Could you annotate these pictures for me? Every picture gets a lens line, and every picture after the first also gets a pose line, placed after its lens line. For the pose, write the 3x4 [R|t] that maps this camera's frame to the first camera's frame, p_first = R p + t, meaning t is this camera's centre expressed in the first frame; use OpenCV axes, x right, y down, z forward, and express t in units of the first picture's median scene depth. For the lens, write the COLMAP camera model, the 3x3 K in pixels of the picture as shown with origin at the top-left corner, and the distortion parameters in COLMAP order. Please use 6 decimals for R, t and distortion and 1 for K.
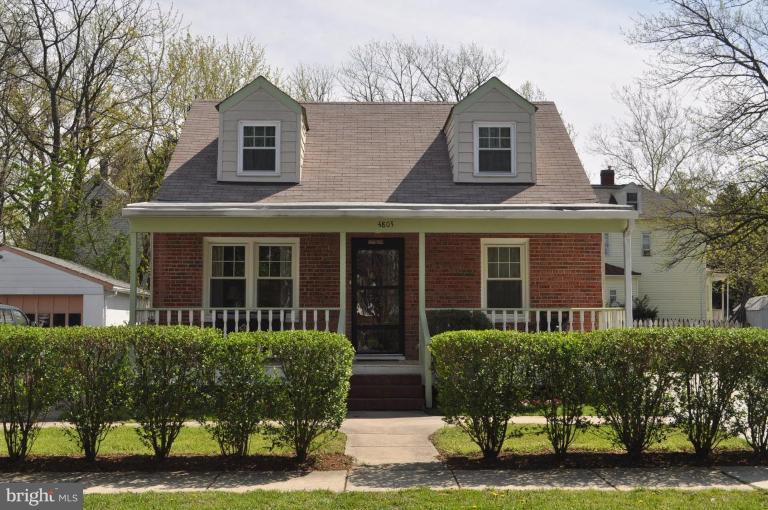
lens RADIAL K [[987.5, 0, 386.1], [0, 987.5, 258.8], [0, 0, 1]] dist [-0.040066, 0.000000]
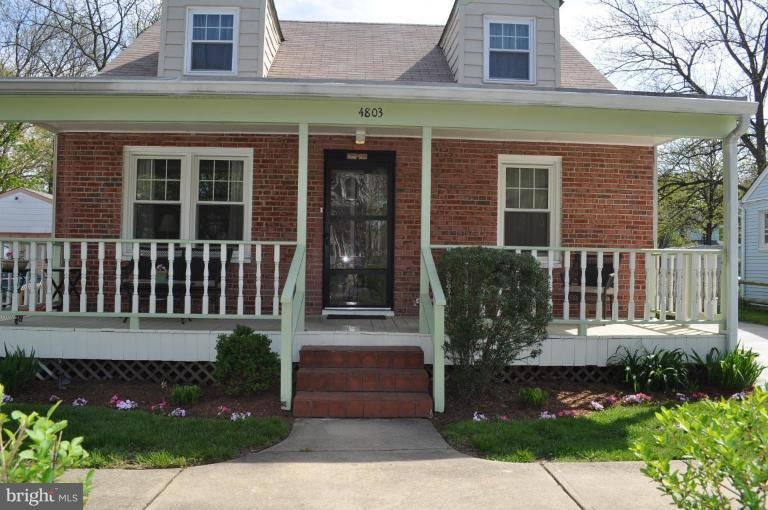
lens RADIAL K [[613.2, 0, 383.2], [0, 613.2, 255.4], [0, 0, 1]] dist [-0.060977, -0.000740]
pose [[0.999652, 0.016821, 0.020302, 0.001000], [-0.017832, 0.998557, 0.050648, 0.033283], [-0.019421, -0.050993, 0.998510, 0.536646]]
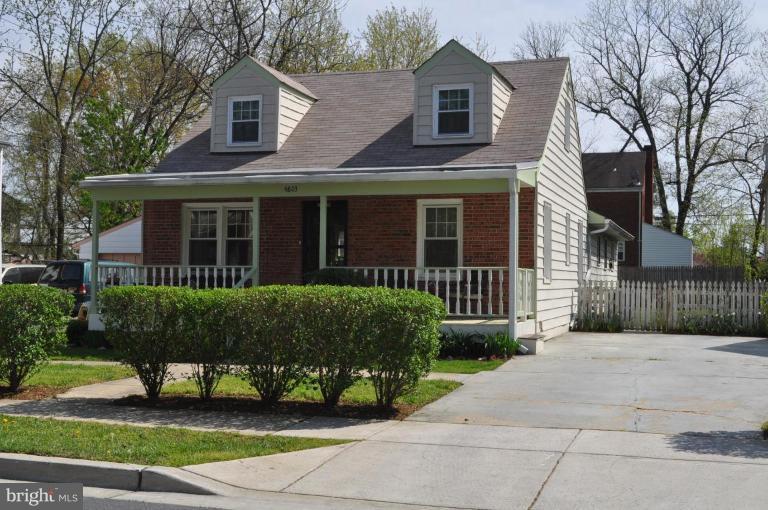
lens RADIAL K [[984.5, 0, 383.7], [0, 984.5, 251.9], [0, 0, 1]] dist [0.025215, 0.000000]
pose [[0.940467, -0.000690, -0.339885, 0.413552], [0.012424, 0.999399, 0.032348, 0.000233], [0.339659, -0.034645, 0.939910, 0.015462]]
